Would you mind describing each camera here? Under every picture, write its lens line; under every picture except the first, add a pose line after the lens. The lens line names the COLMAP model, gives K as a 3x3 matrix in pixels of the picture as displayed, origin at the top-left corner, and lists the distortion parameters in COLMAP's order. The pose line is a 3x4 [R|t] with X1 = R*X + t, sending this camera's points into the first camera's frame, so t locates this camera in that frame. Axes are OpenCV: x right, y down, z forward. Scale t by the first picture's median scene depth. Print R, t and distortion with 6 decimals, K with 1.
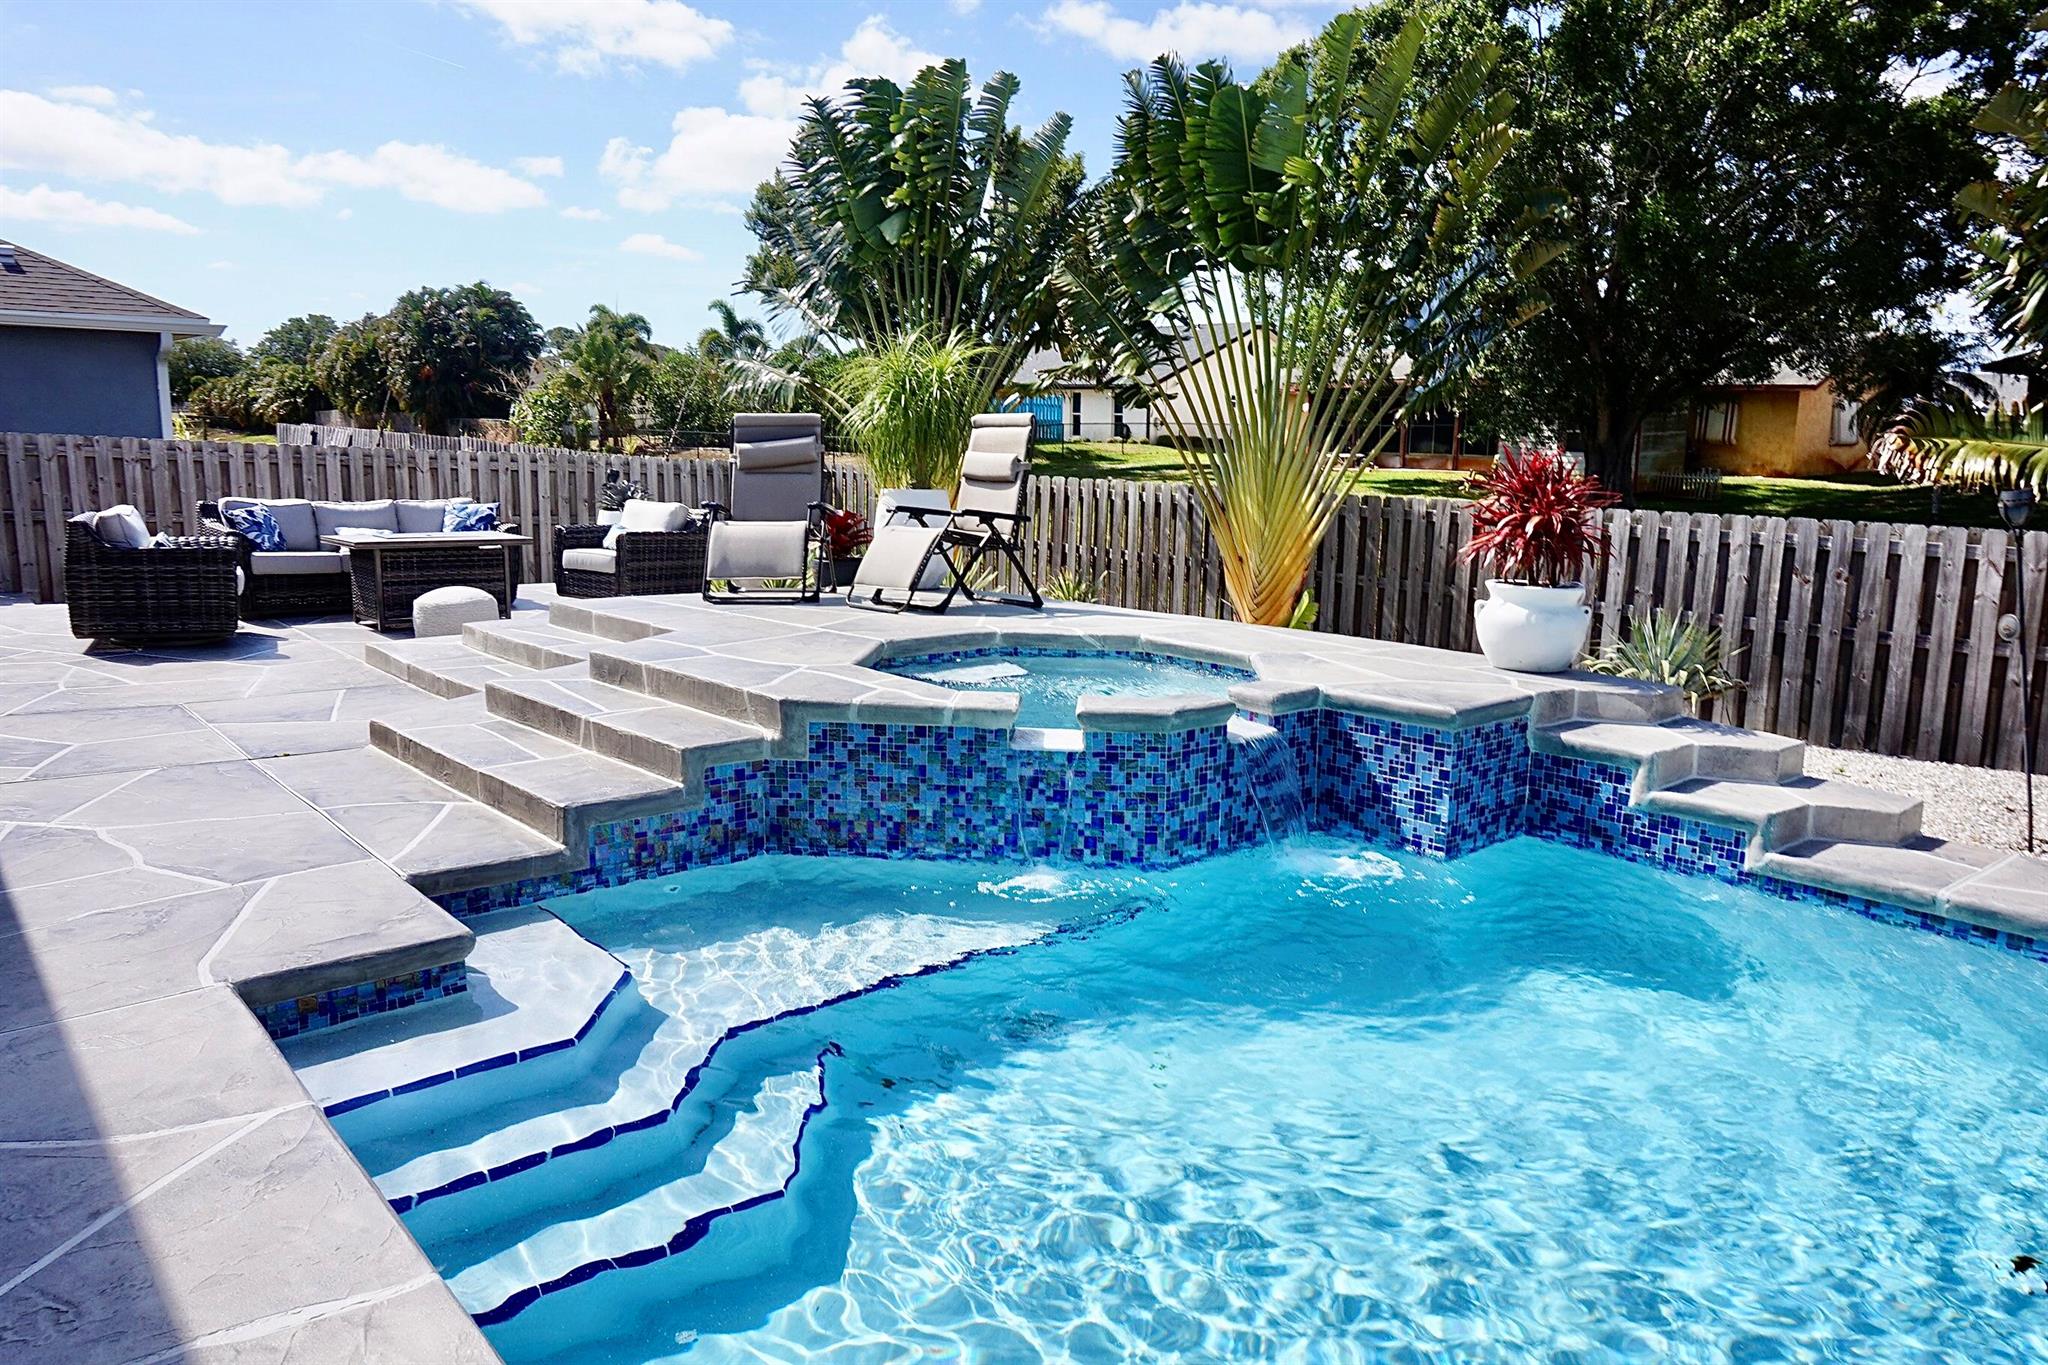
lens RADIAL K [[1345.1, 0, 1033.4], [0, 1345.1, 674.9], [0, 0, 1]] dist [-0.017805, 0.004288]
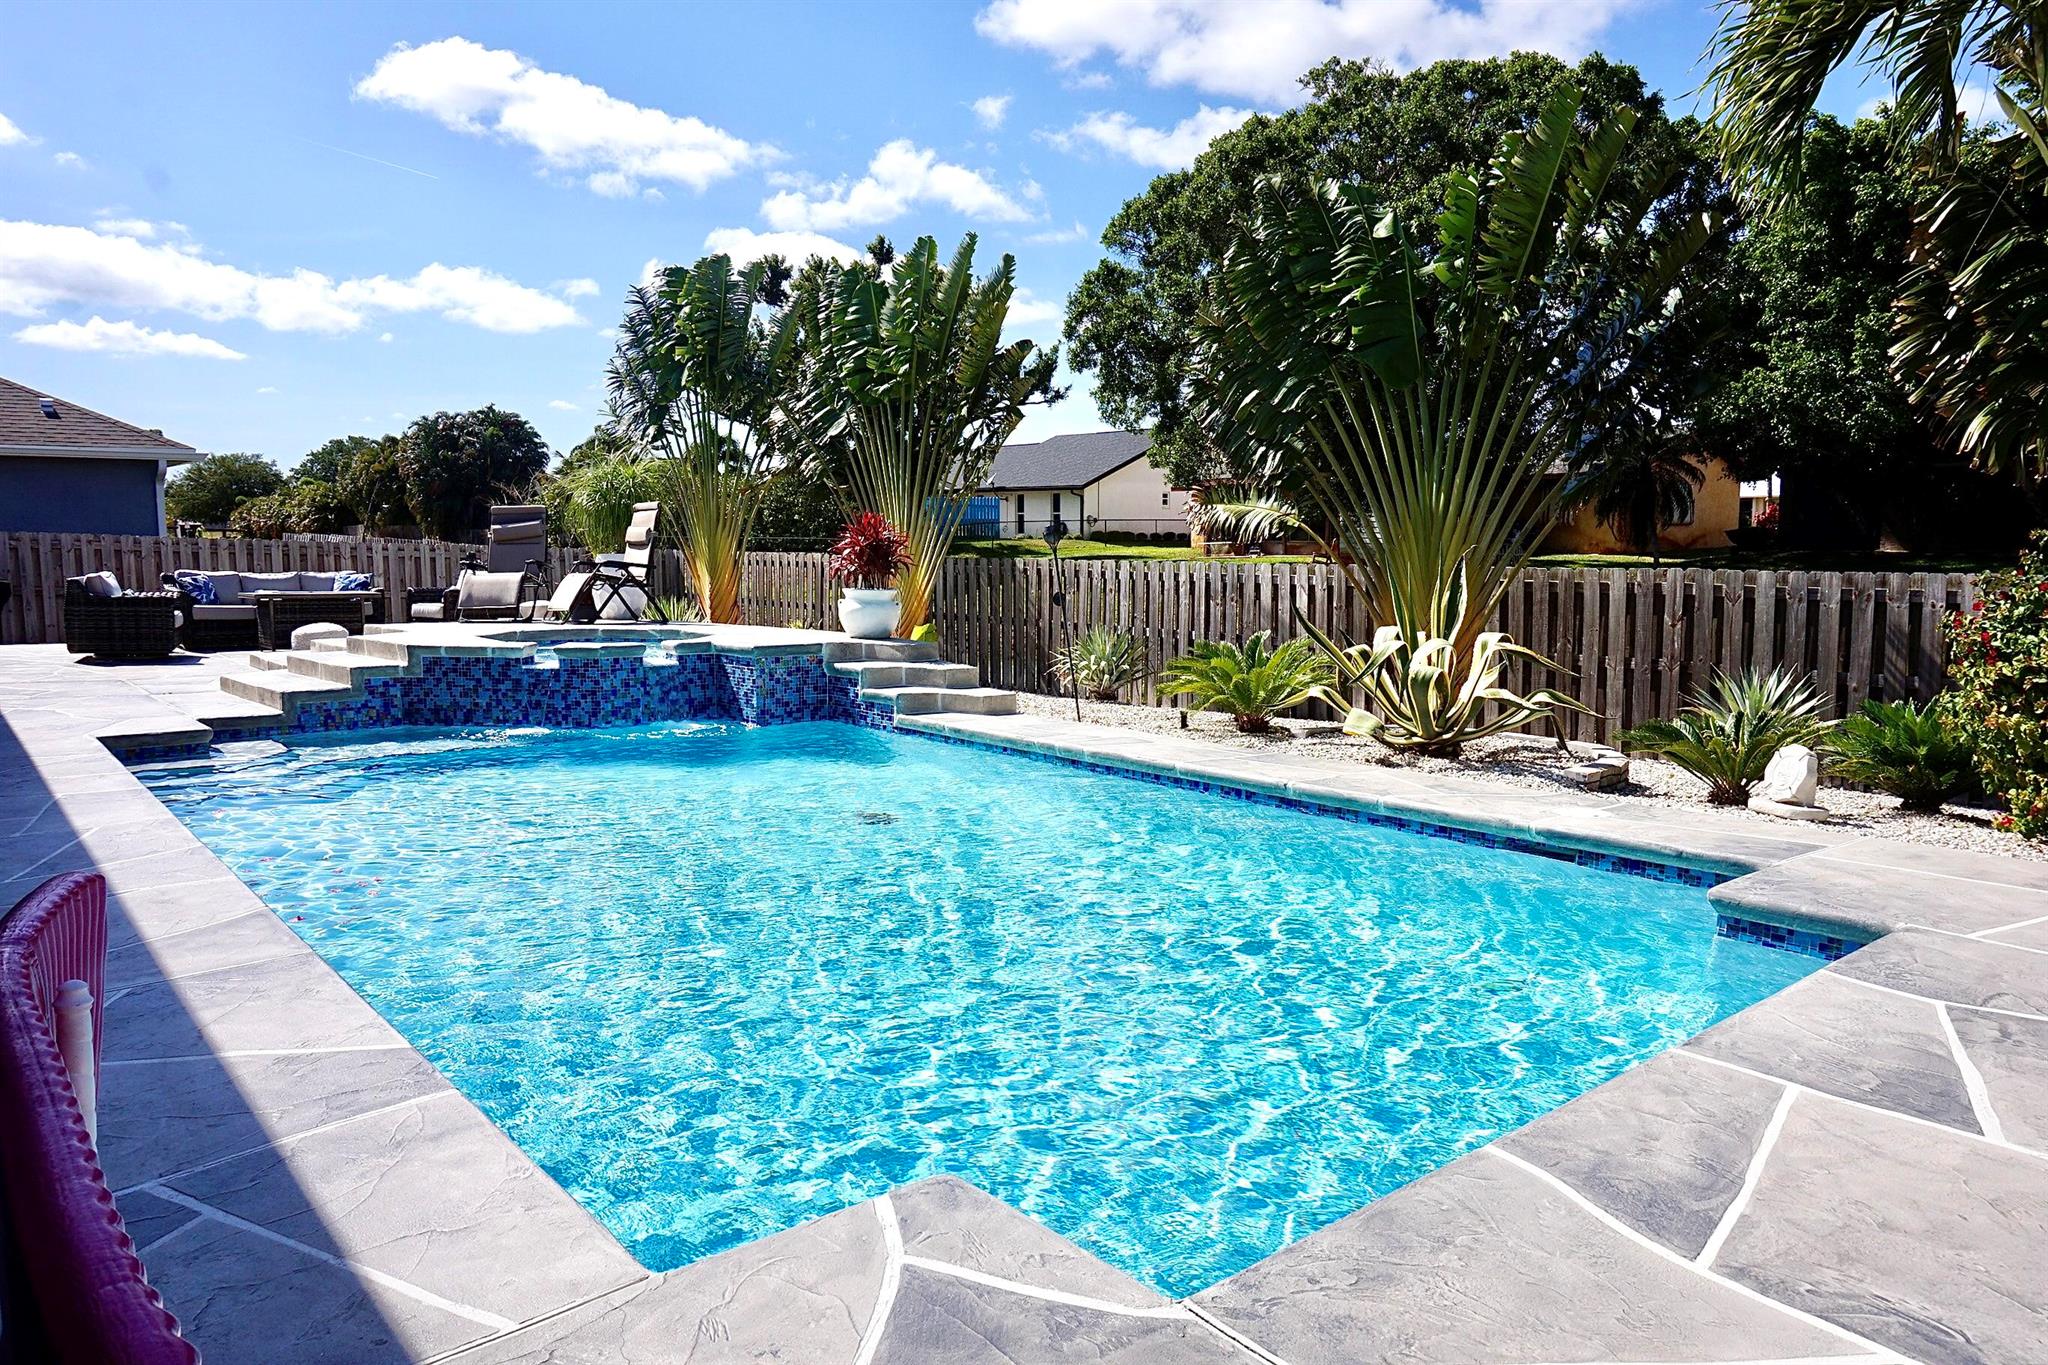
lens RADIAL K [[1406.3, 0, 1016.9], [0, 1406.3, 672.3], [0, 0, 1]] dist [0.004421, 0.003291]
pose [[0.998350, -0.014894, -0.055462, 0.515018], [0.010241, 0.996476, -0.083256, 0.151054], [0.056507, 0.082551, 0.994984, -0.623686]]
